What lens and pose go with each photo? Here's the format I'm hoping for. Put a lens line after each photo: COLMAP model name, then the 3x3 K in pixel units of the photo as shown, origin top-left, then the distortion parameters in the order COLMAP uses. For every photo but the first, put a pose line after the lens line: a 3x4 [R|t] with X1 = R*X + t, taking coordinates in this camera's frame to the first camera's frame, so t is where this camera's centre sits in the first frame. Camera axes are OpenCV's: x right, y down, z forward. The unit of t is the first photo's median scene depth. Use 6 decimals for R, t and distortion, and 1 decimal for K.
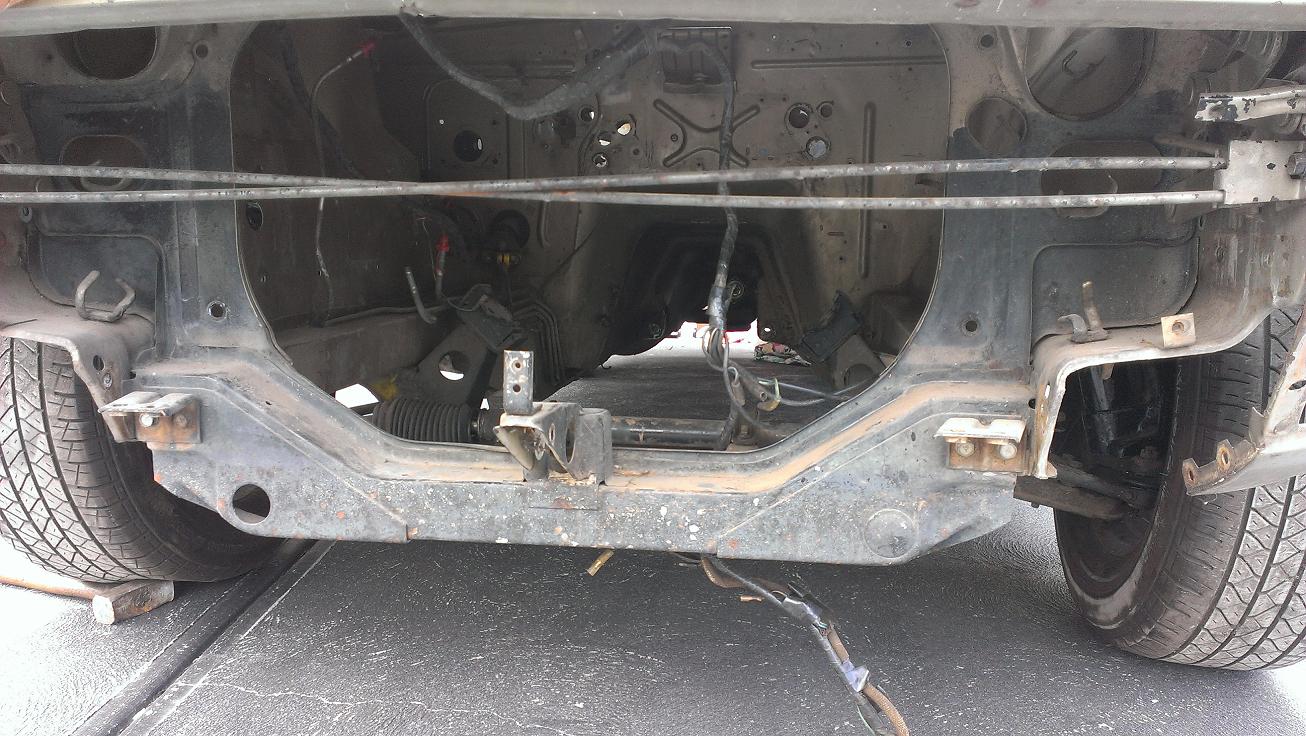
lens RADIAL K [[1040.2, 0, 653.0], [0, 1040.2, 368.0], [0, 0, 1]] dist [0.155655, -0.289706]
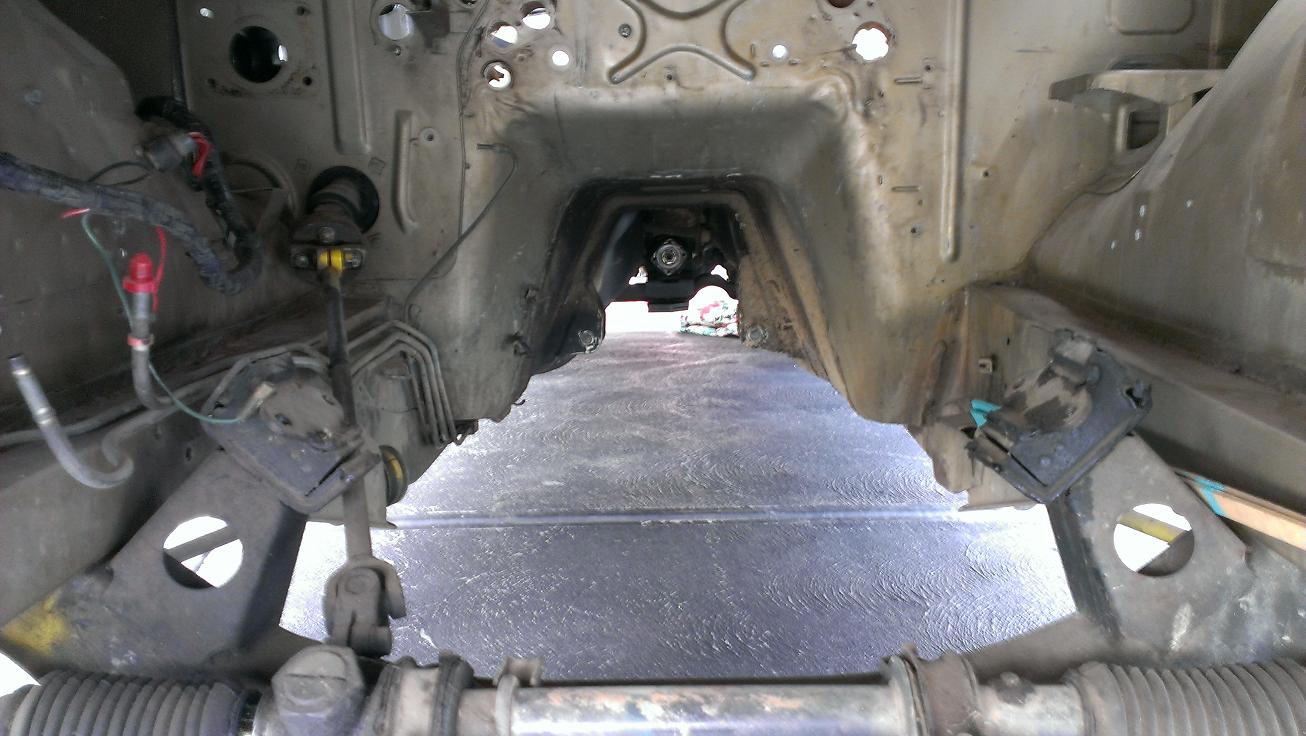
lens RADIAL K [[1040.2, 0, 653.0], [0, 1040.2, 368.0], [0, 0, 1]] dist [0.155655, -0.289706]
pose [[0.992158, -0.056501, 0.111494, -0.039487], [0.049989, 0.996924, 0.060368, -0.069617], [-0.114562, -0.054321, 0.991930, 0.414943]]
